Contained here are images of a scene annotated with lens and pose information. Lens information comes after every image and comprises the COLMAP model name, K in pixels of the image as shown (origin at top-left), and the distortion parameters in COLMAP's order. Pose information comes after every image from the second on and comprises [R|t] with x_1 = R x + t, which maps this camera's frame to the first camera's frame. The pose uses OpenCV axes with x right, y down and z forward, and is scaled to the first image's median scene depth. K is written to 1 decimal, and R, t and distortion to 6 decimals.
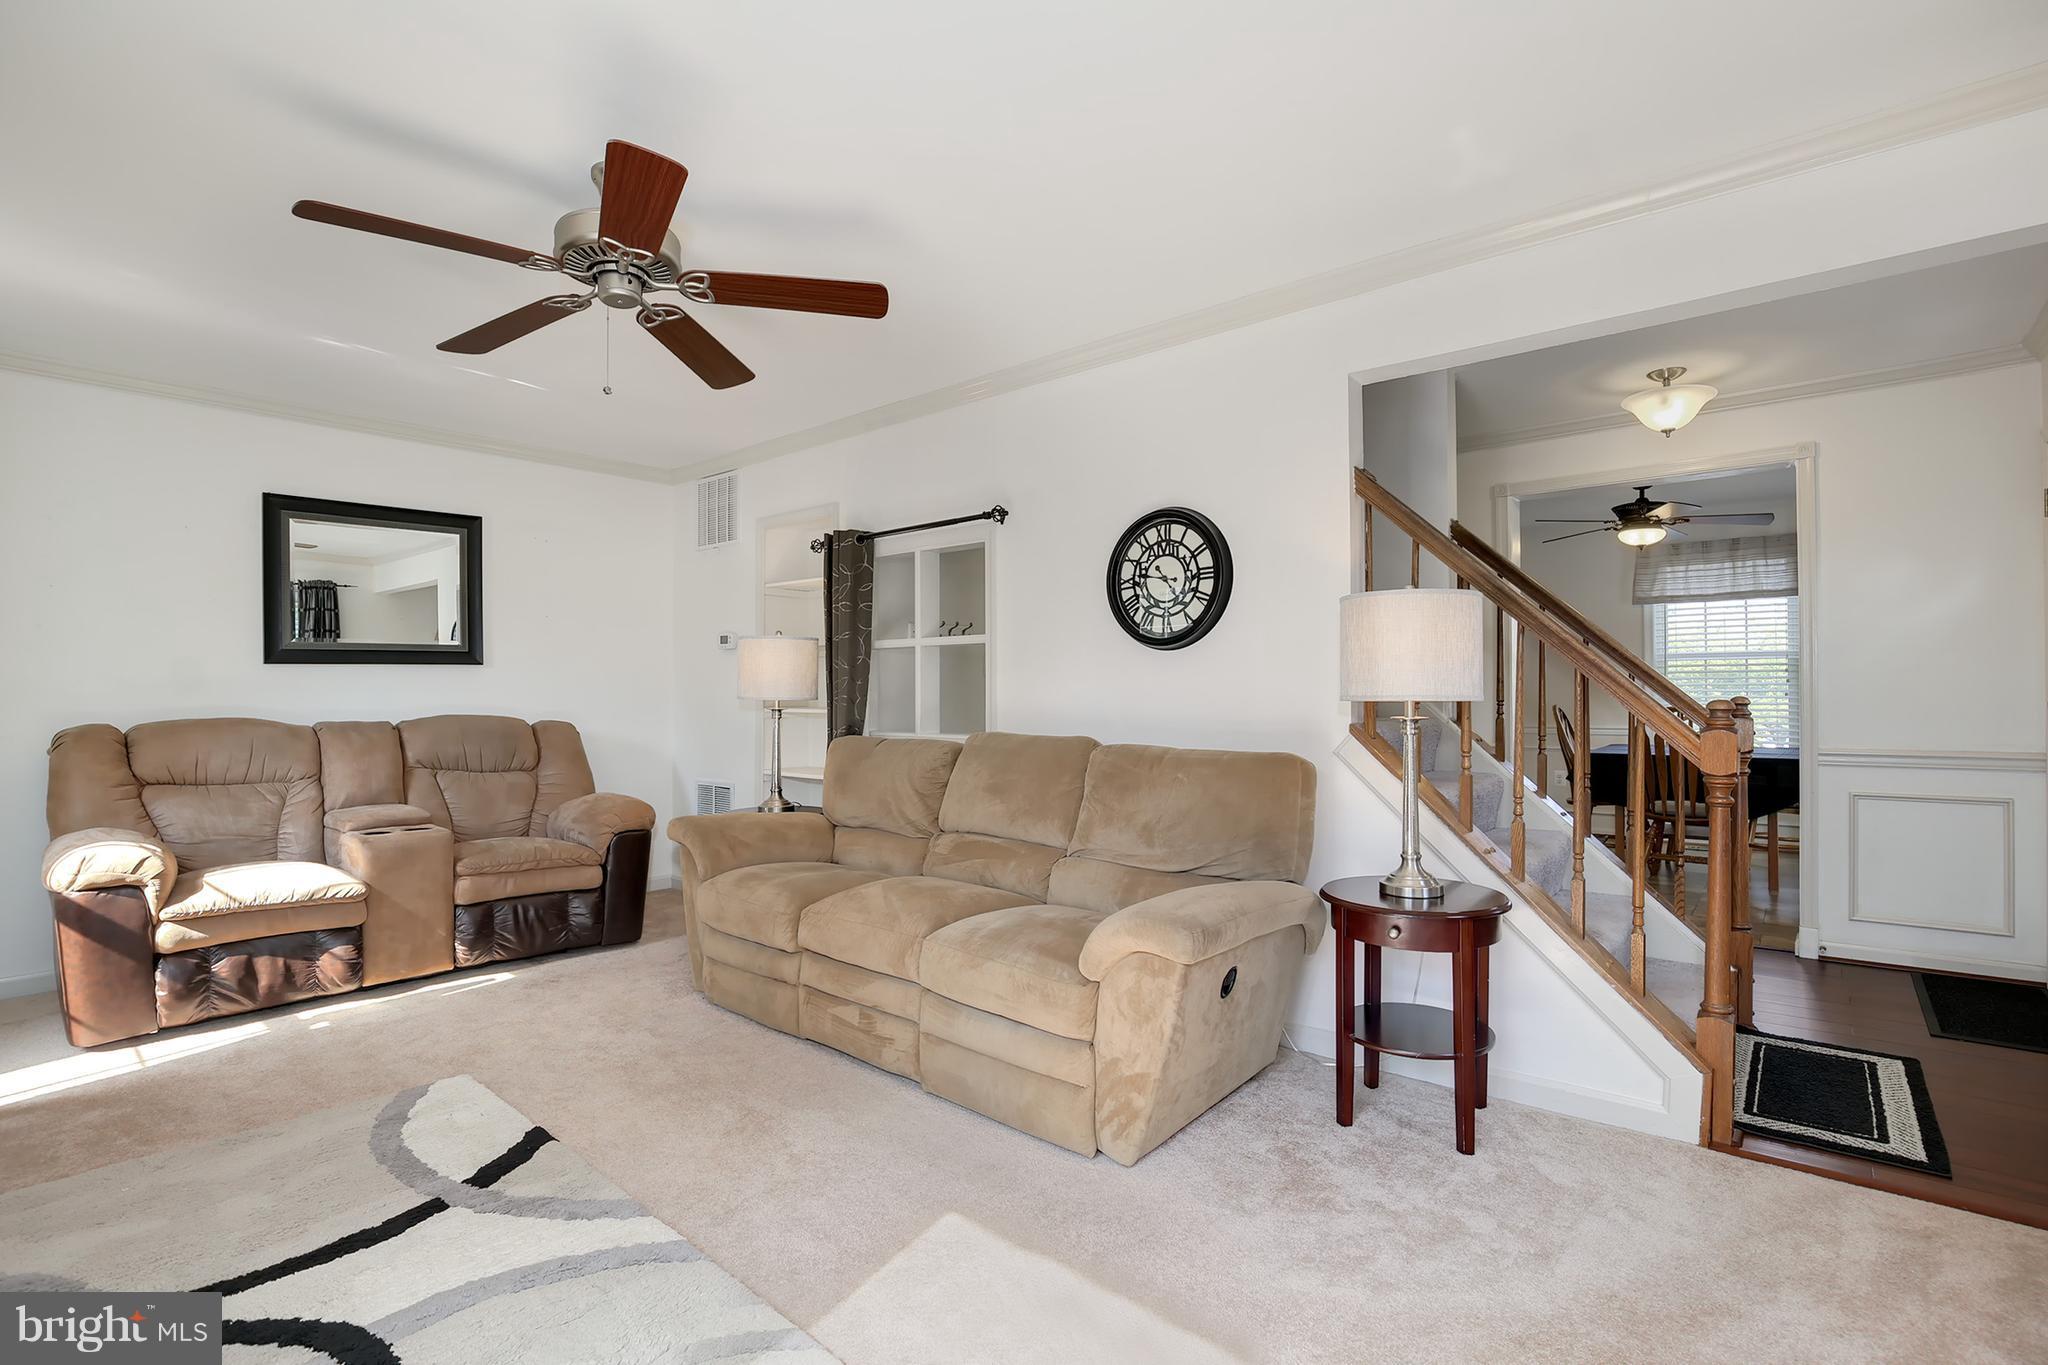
lens RADIAL K [[971.7, 0, 1024.1], [0, 971.7, 687.4], [0, 0, 1]] dist [-0.028742, 0.004247]
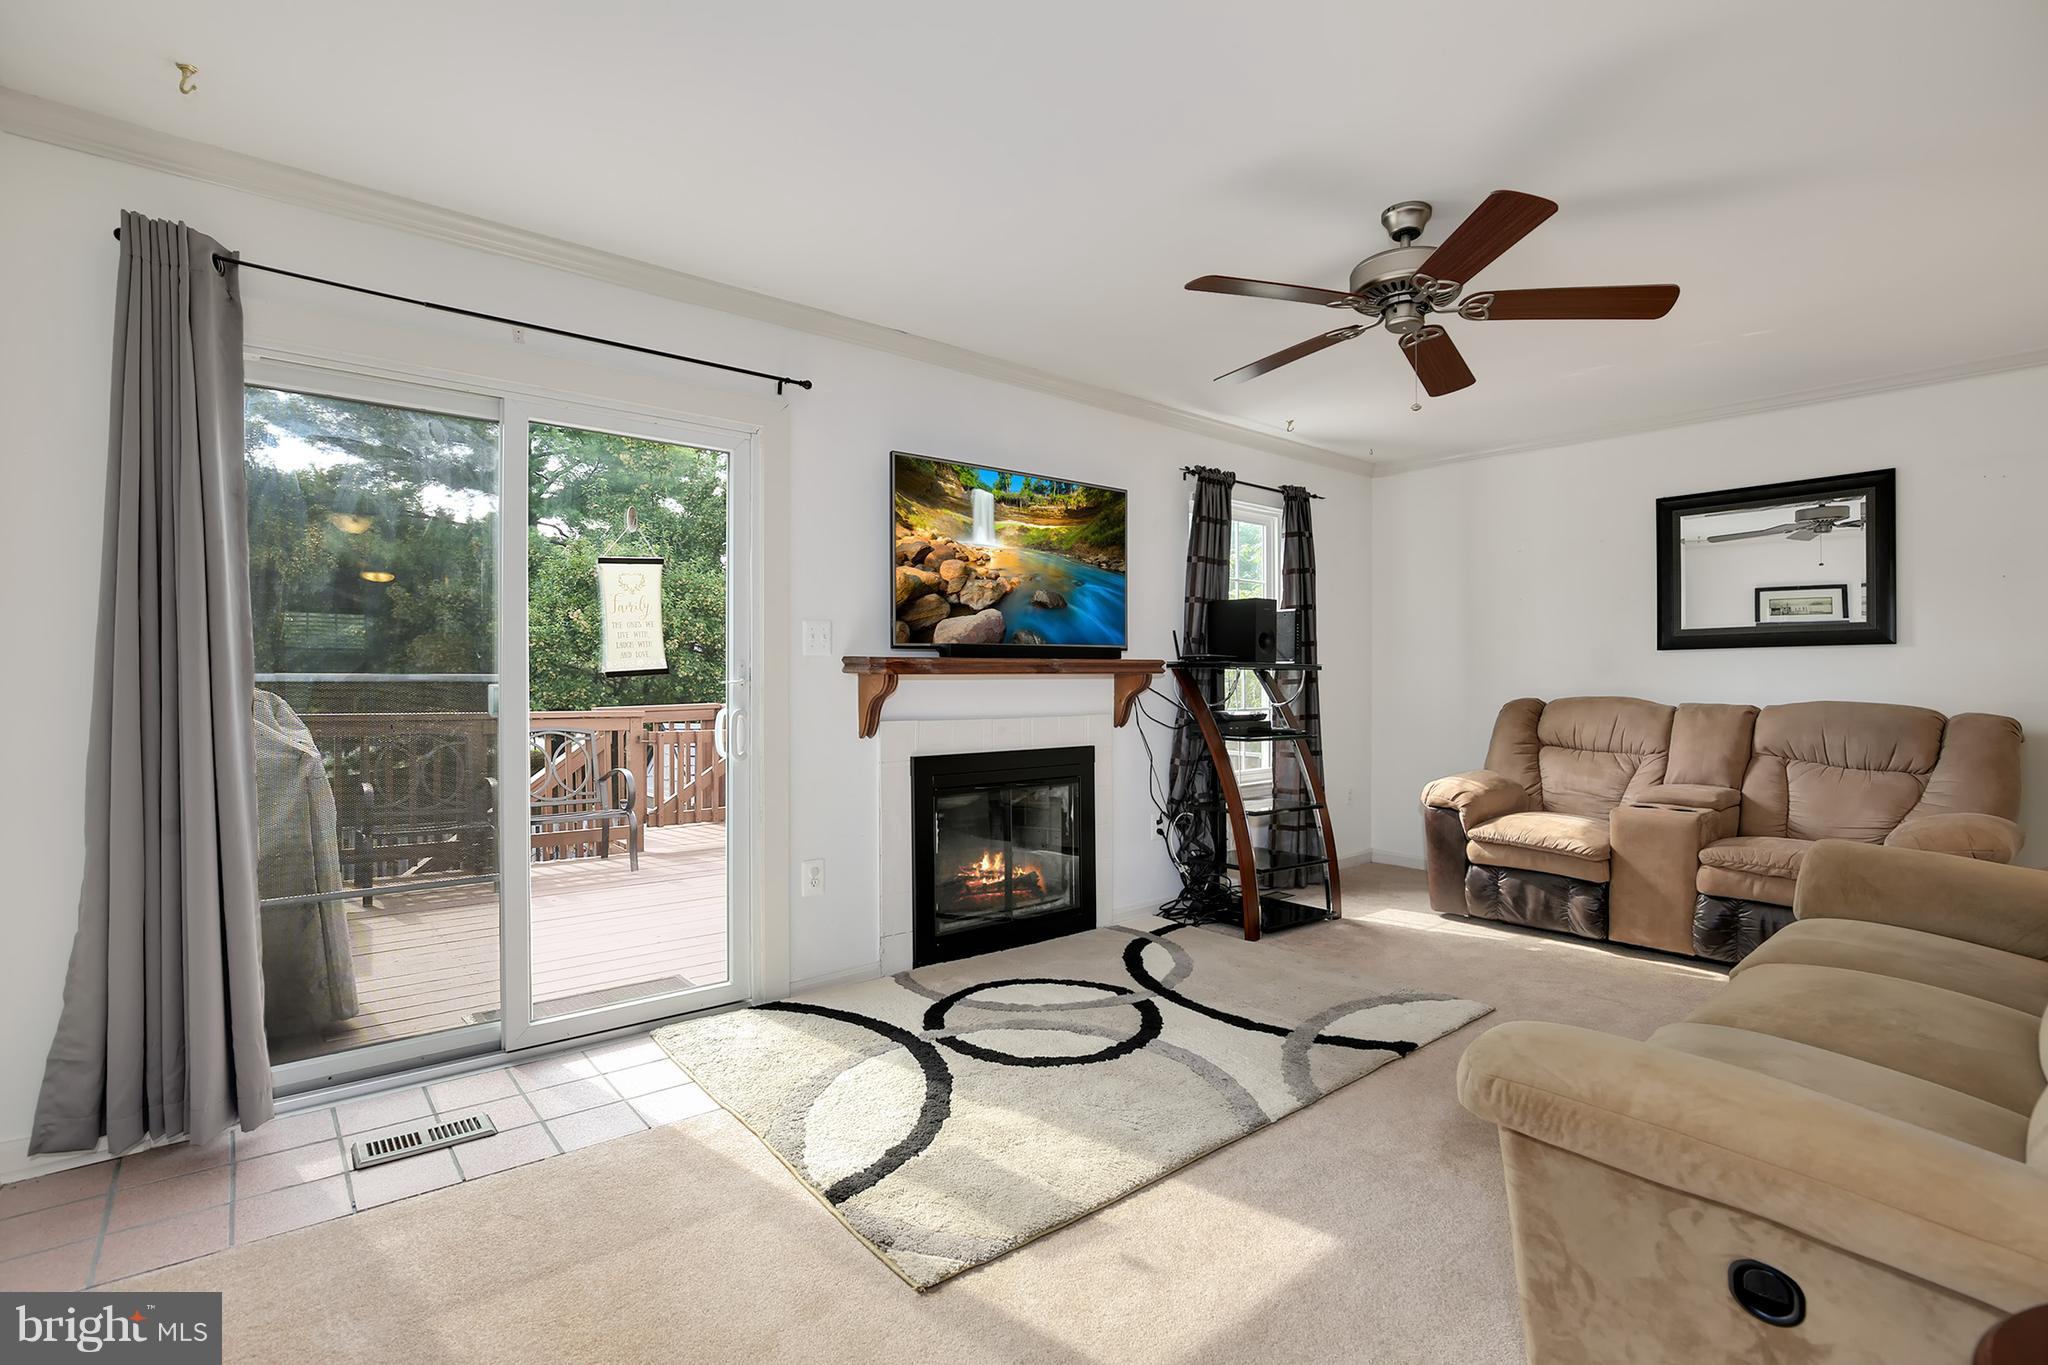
lens RADIAL K [[971.7, 0, 1011.0], [0, 971.7, 688.3], [0, 0, 1]] dist [-0.028742, 0.004247]
pose [[-0.179311, 0.017345, -0.983640, 0.522861], [0.003361, 0.999850, 0.017018, -0.001706], [0.983787, -0.000254, -0.179342, 0.507315]]
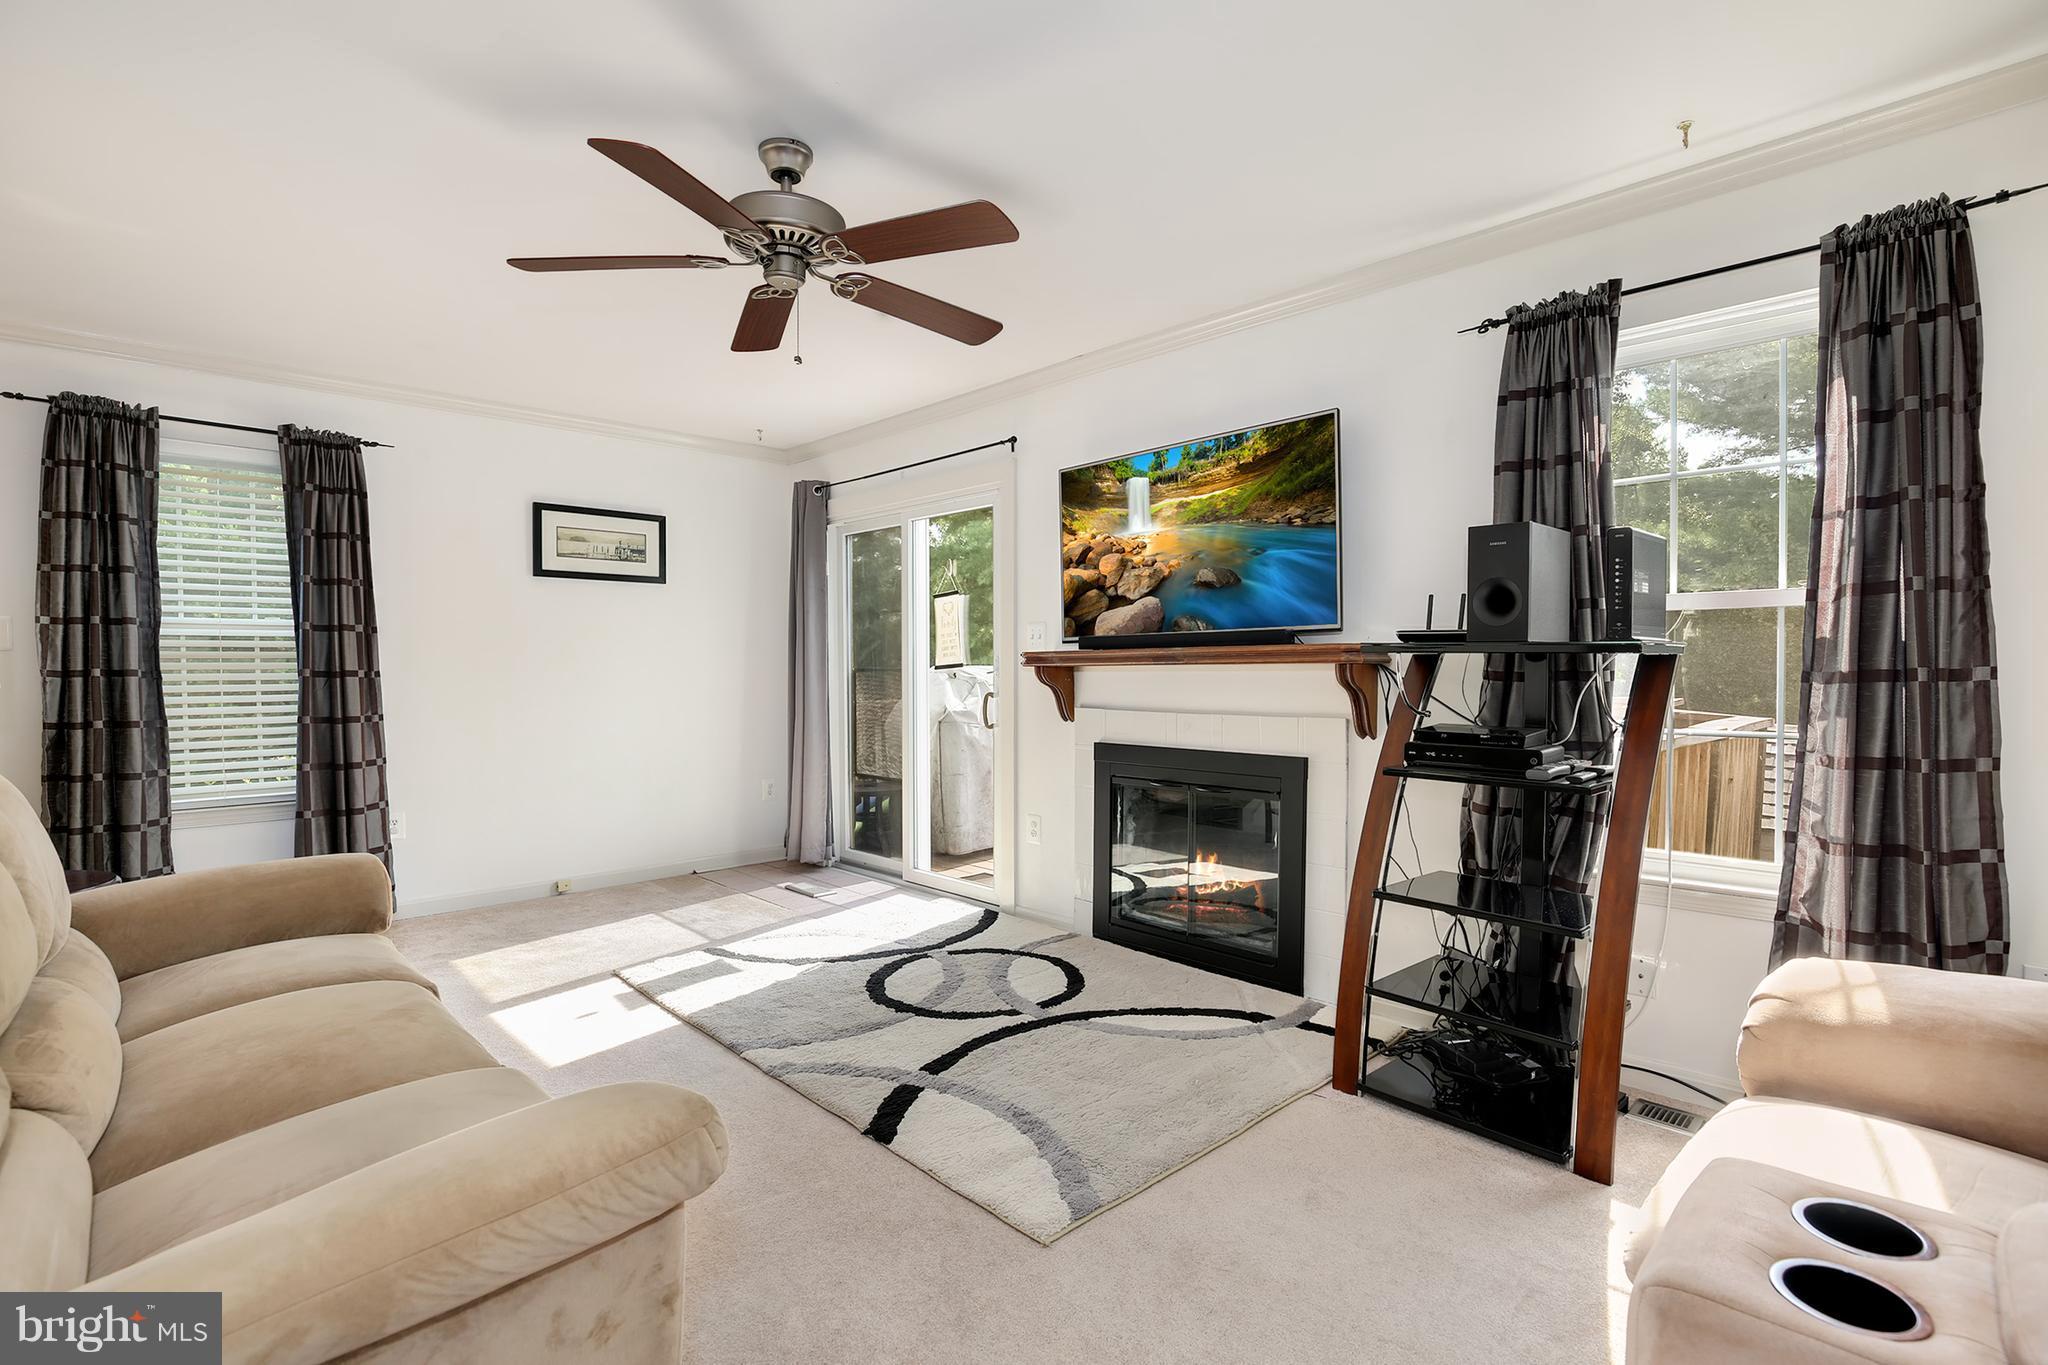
lens RADIAL K [[938.6, 0, 1012.2], [0, 938.6, 676.8], [0, 0, 1]] dist [-0.003317, -0.000306]
pose [[-0.993187, -0.002365, 0.116511, -0.511739], [-0.002592, 0.999995, -0.001800, 0.016369], [-0.116506, -0.002090, -0.993188, 1.310280]]
